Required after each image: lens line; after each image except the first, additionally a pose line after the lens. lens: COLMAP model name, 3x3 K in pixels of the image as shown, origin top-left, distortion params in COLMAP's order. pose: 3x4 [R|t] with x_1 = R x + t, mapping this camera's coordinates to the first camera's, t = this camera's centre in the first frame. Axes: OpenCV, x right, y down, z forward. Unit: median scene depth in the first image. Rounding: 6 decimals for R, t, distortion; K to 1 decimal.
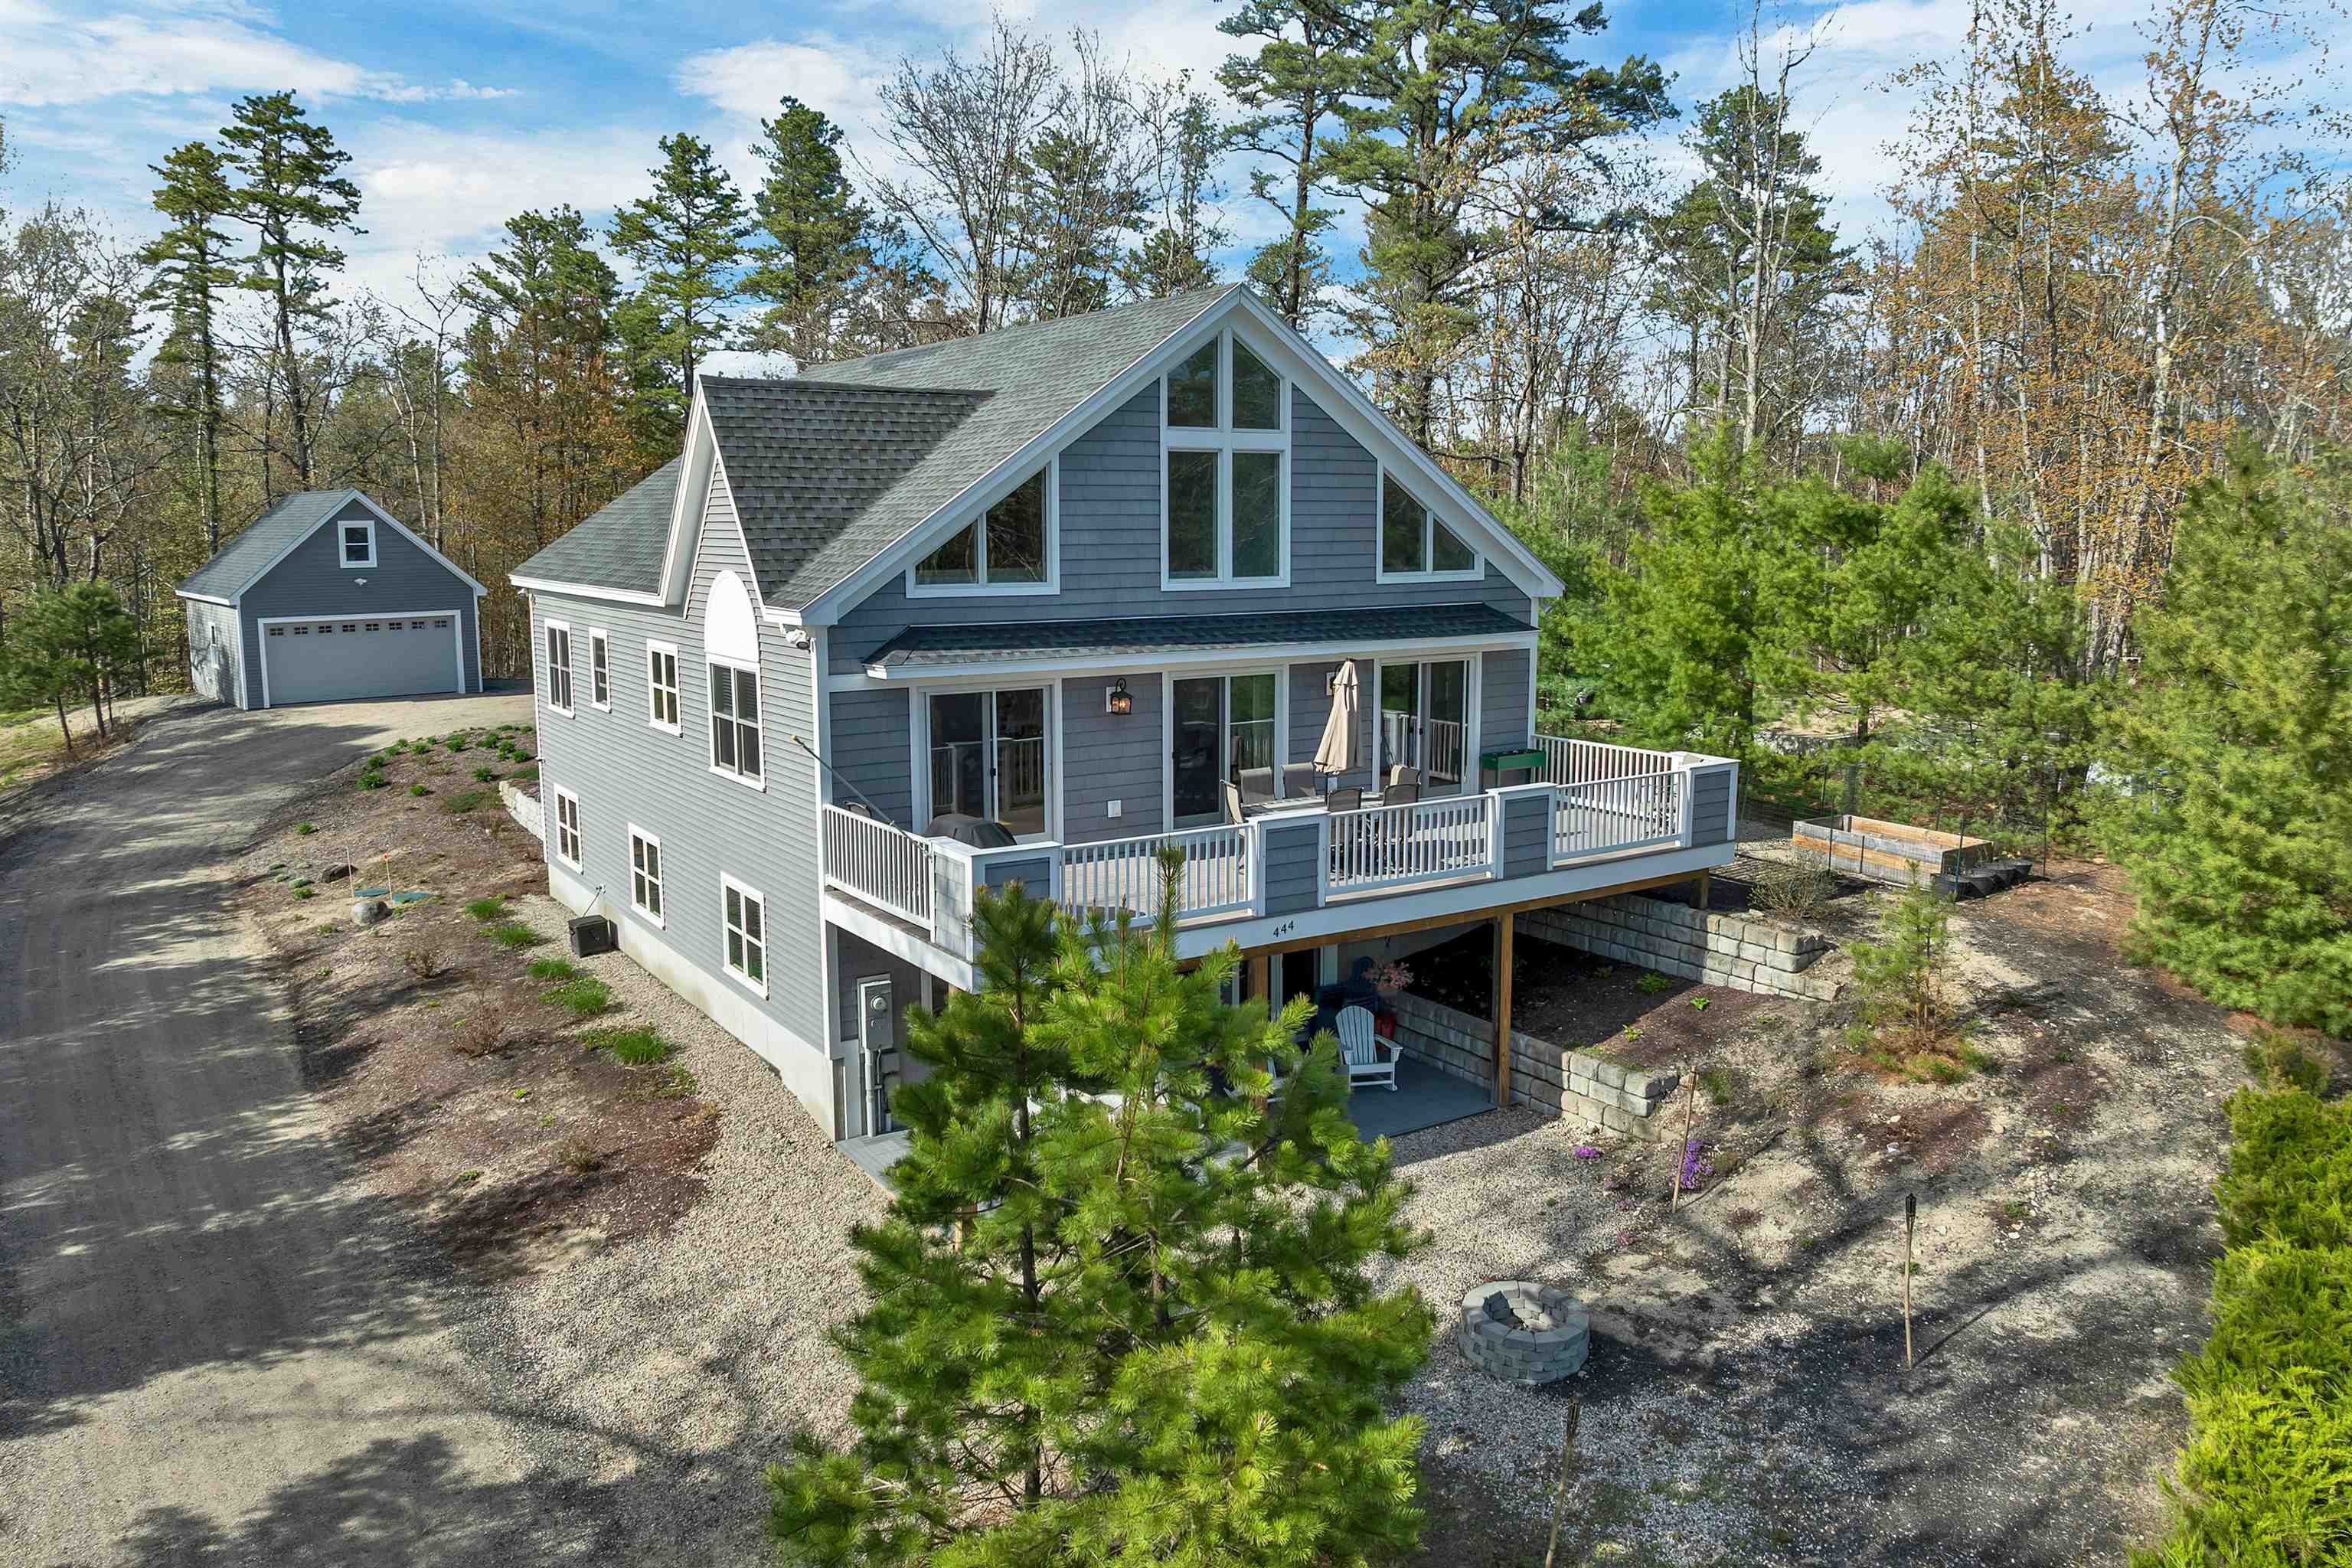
lens RADIAL K [[1678.3, 0, 1176.0], [0, 1678.3, 784.0], [0, 0, 1]] dist [0.000930, -0.029646]
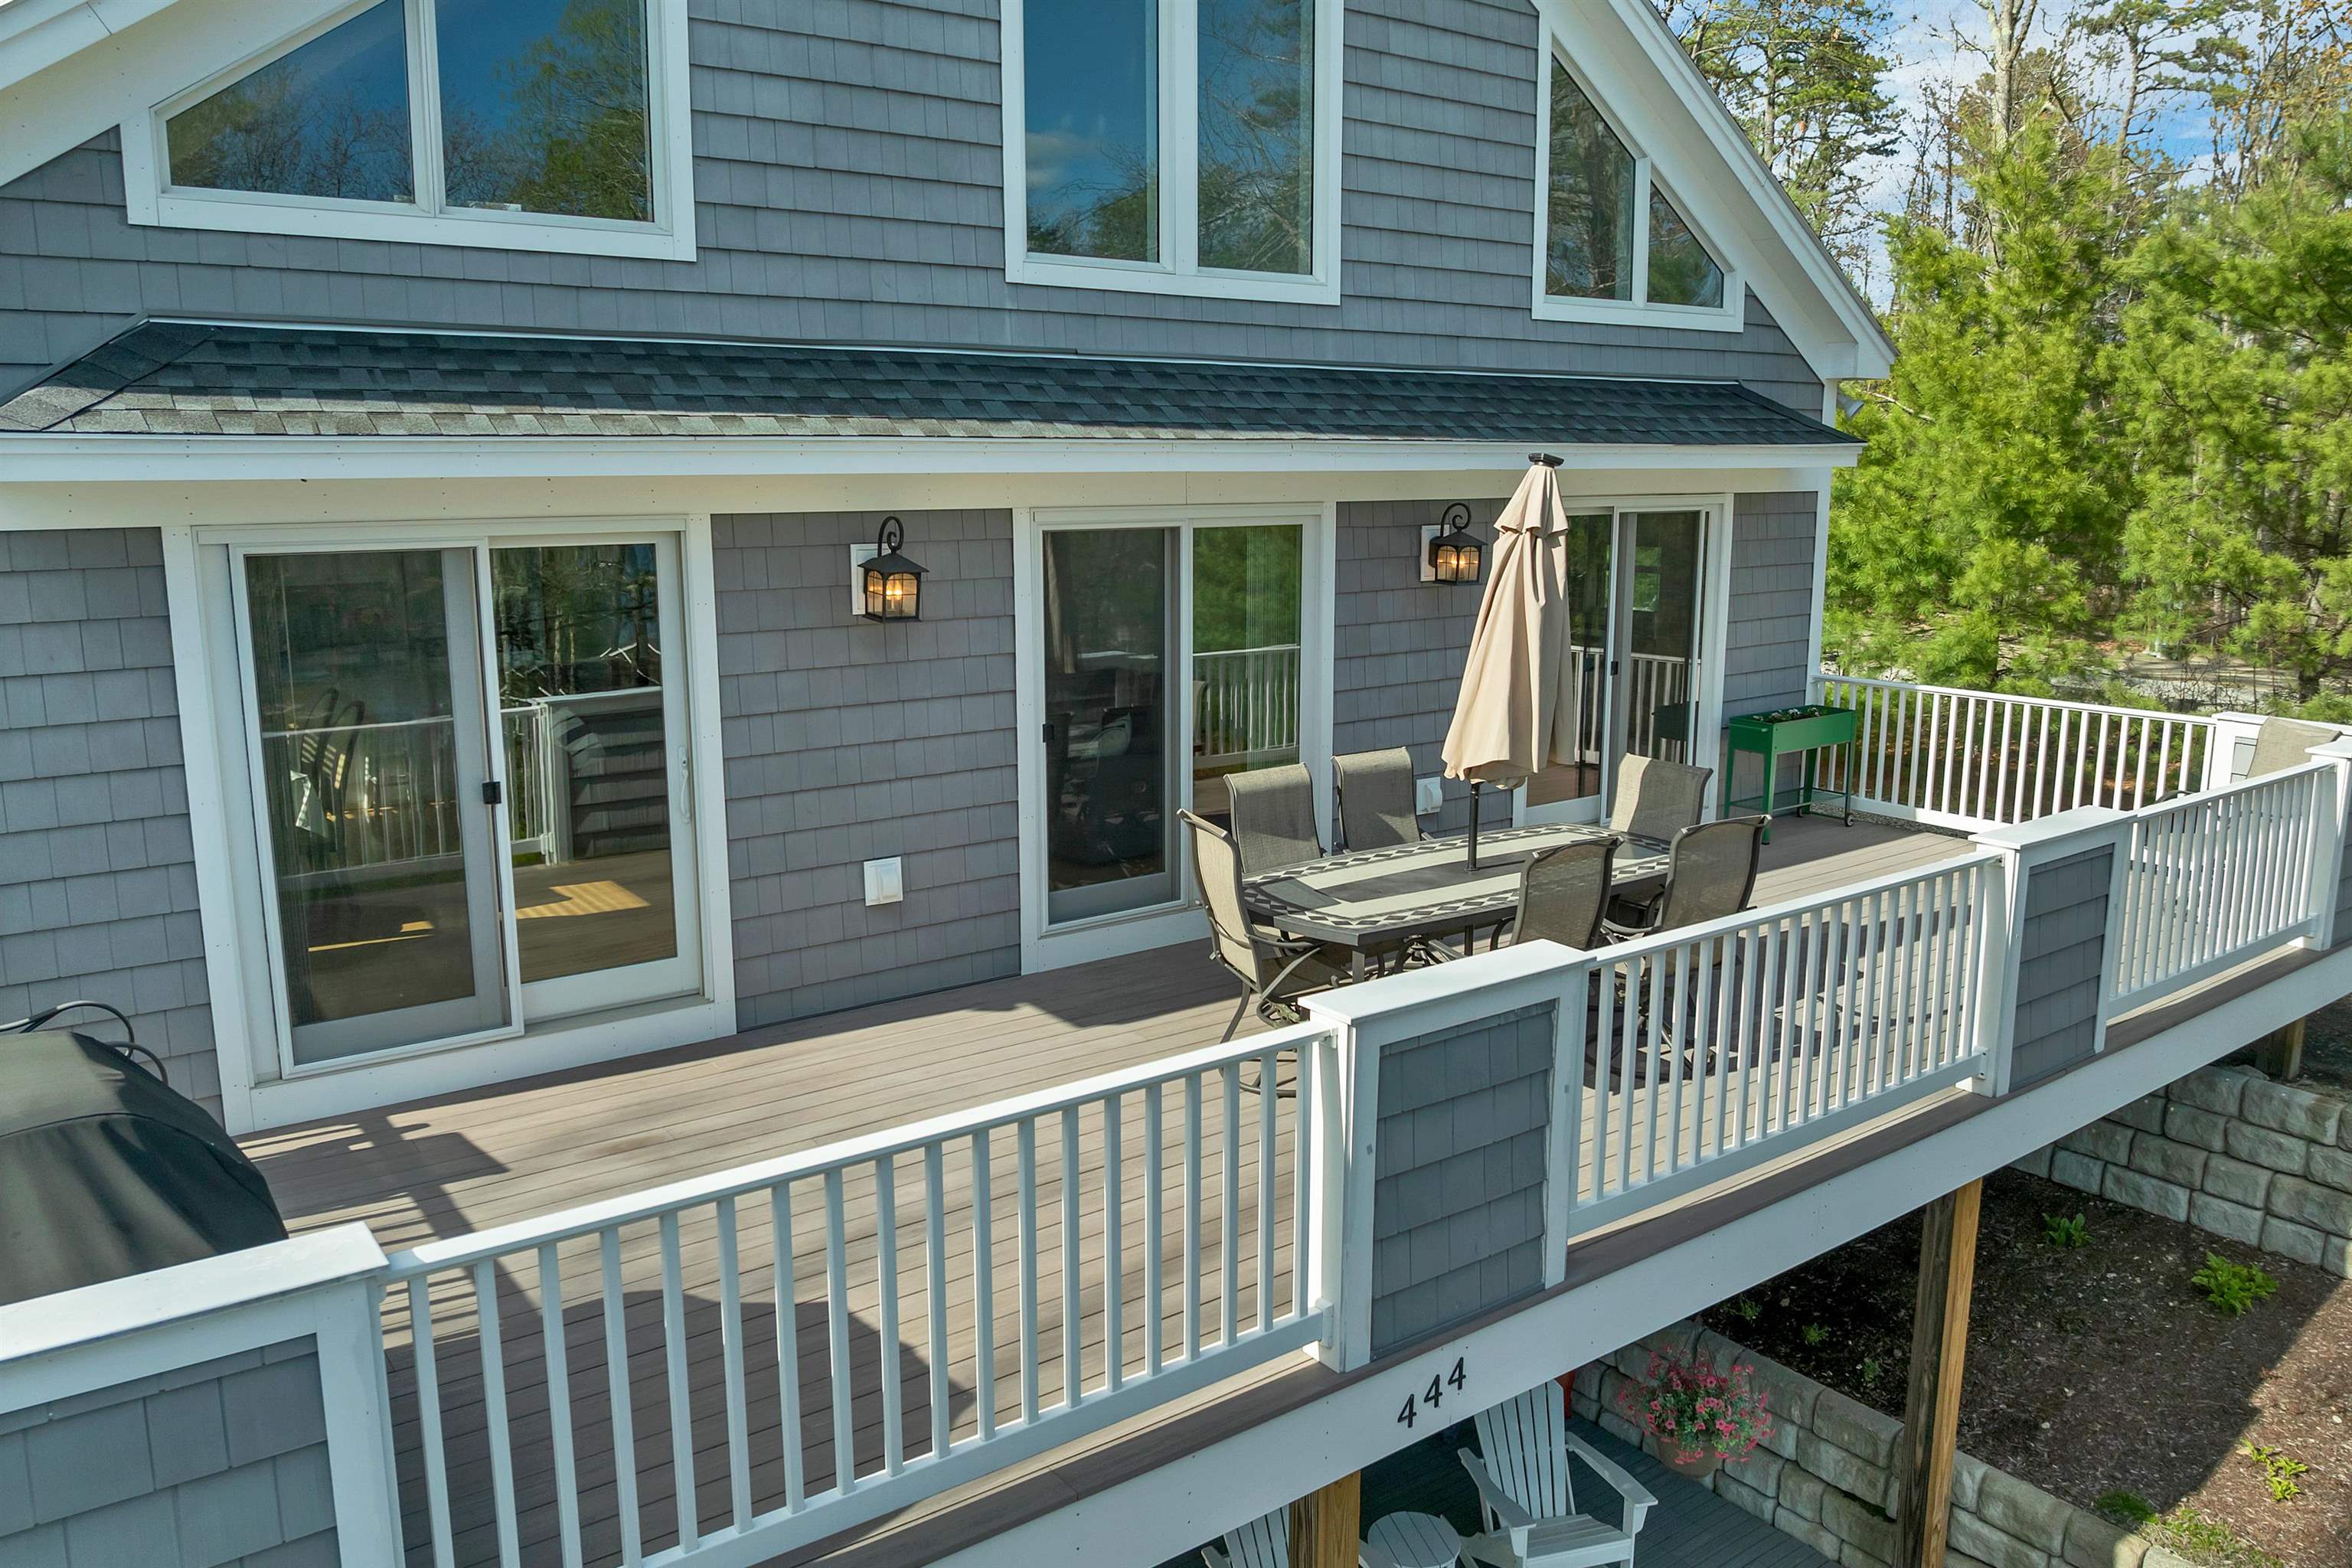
lens RADIAL K [[1674.8, 0, 1176.0], [0, 1674.8, 784.0], [0, 0, 1]] dist [0.035287, -0.102804]
pose [[0.998794, -0.008531, 0.048355, 0.009290], [0.006954, 0.999442, 0.032675, -0.017889], [-0.048606, -0.032300, 0.998296, 0.628157]]
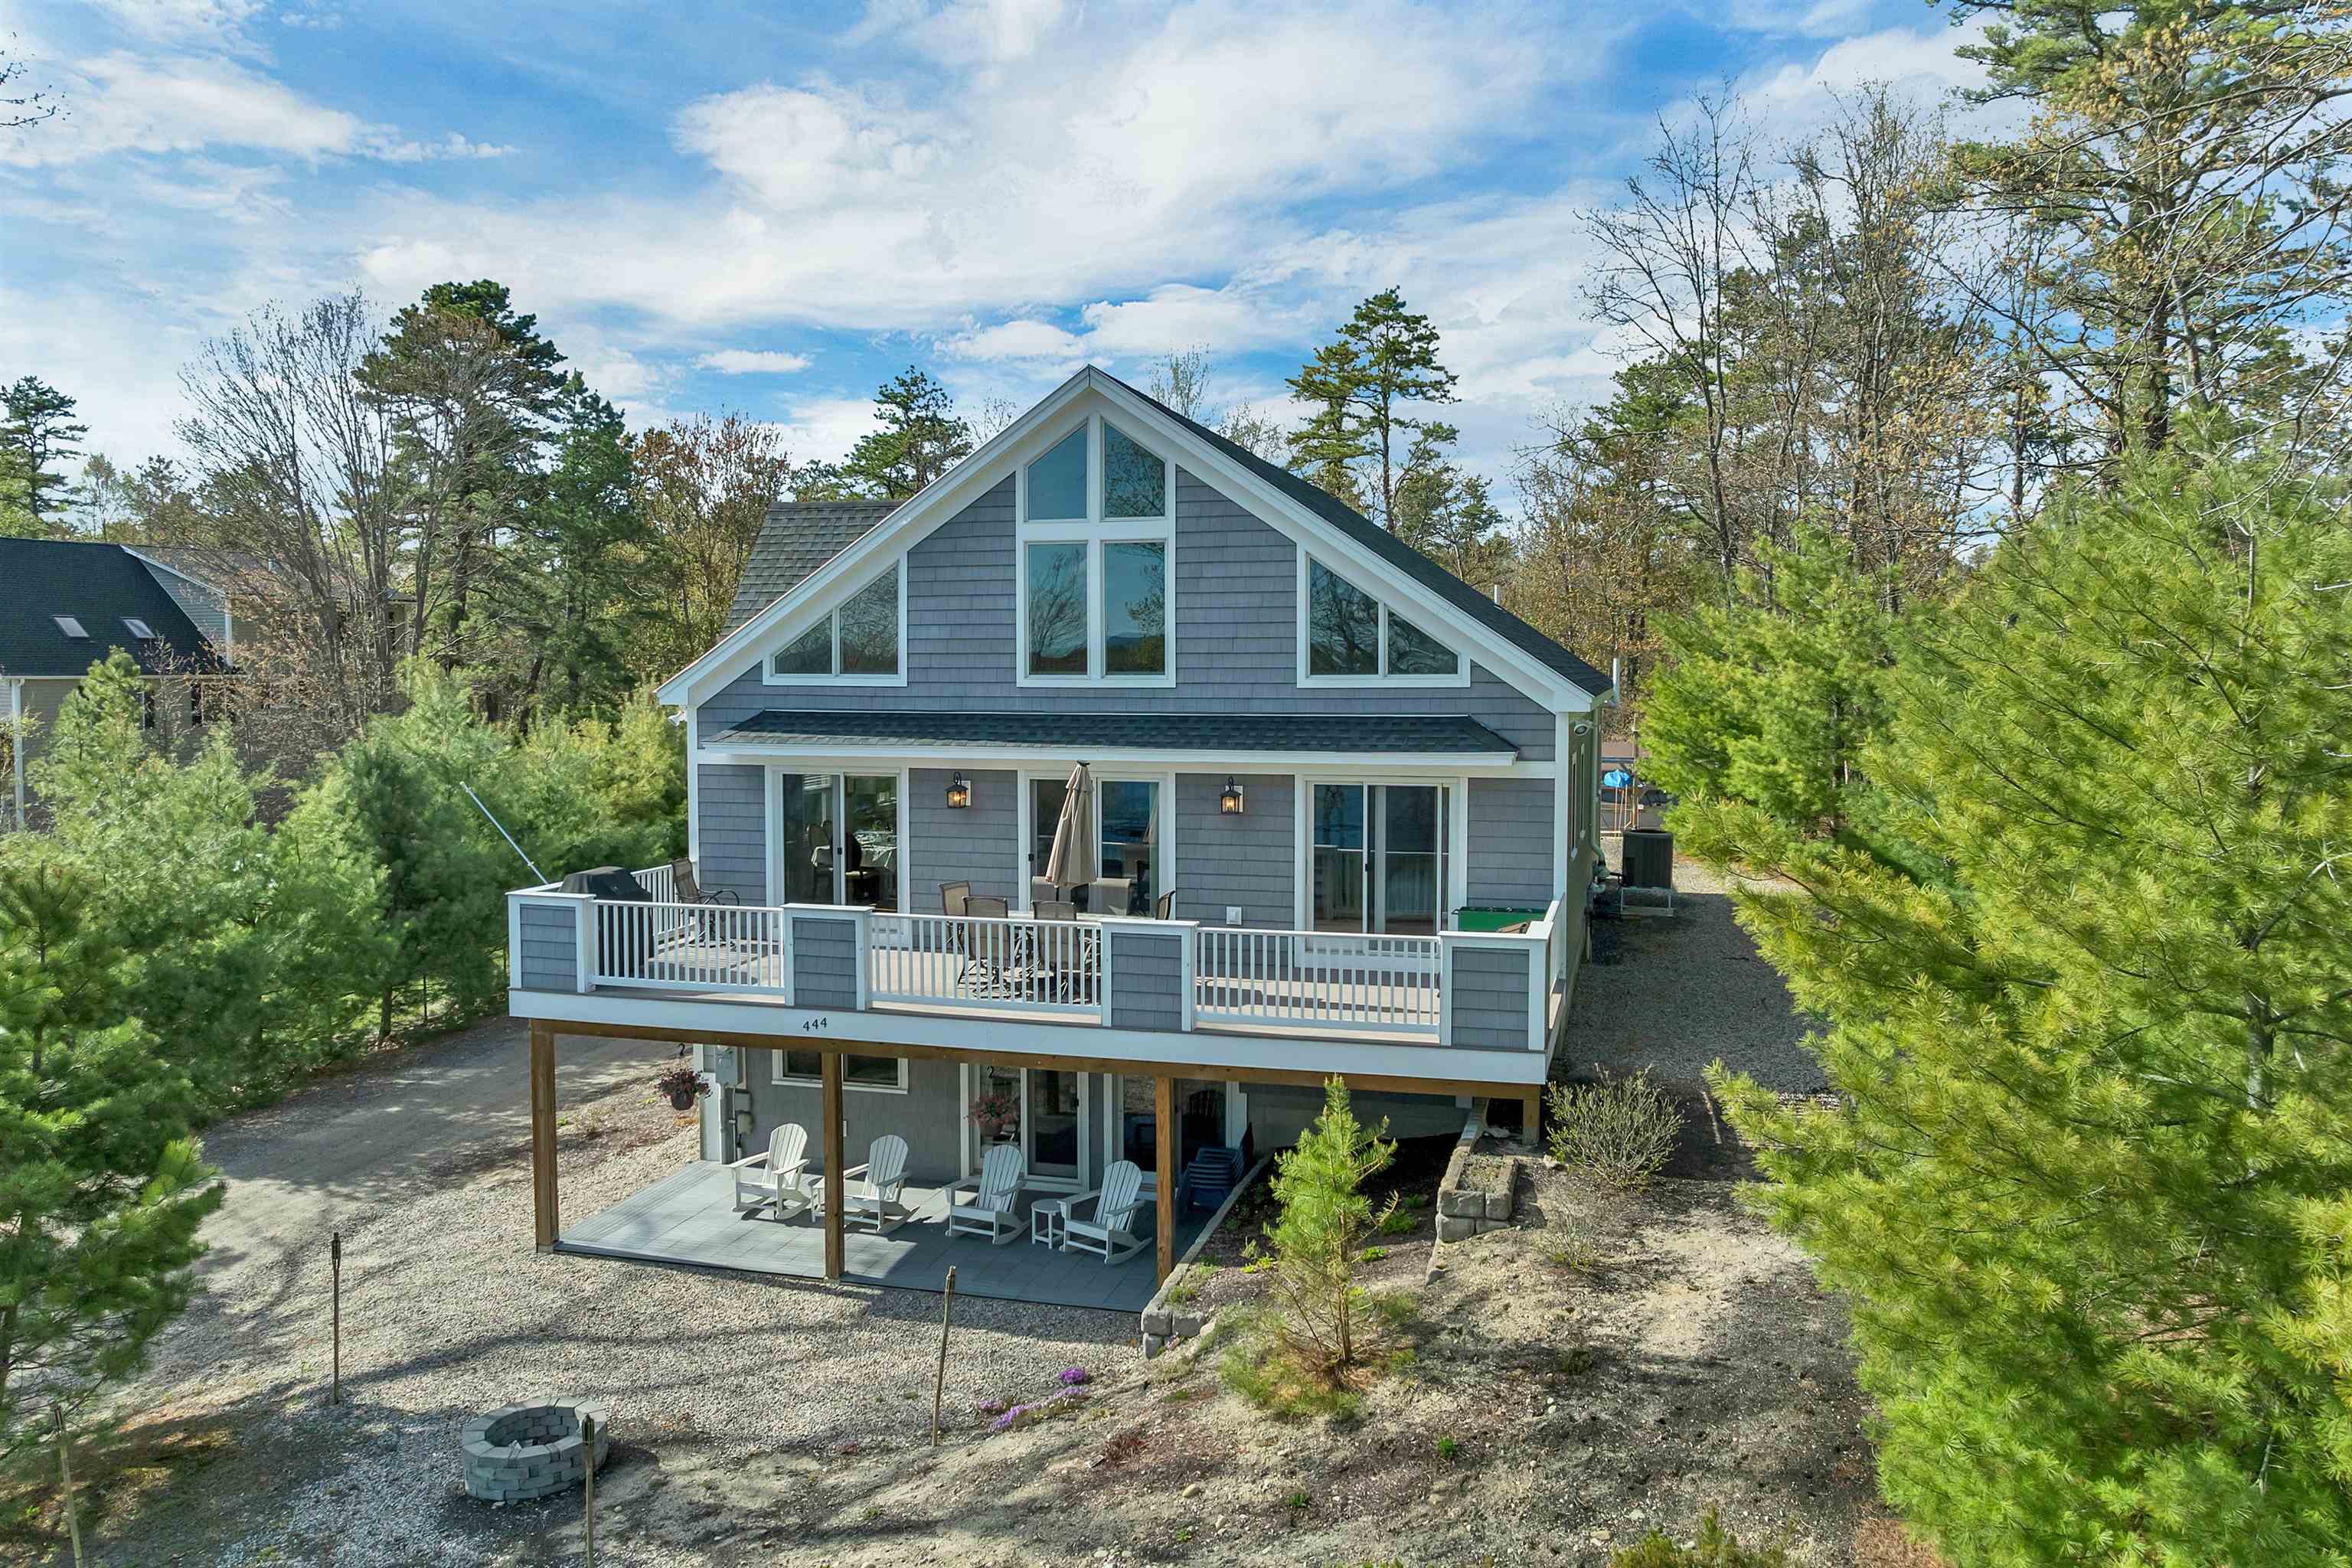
lens RADIAL K [[1674.8, 0, 1176.0], [0, 1674.8, 784.0], [0, 0, 1]] dist [0.035287, -0.102804]
pose [[0.635279, 0.037738, -0.771360, 0.800671], [-0.131998, 0.989414, -0.060305, -0.012887], [0.760919, 0.140129, 0.633535, 0.460267]]
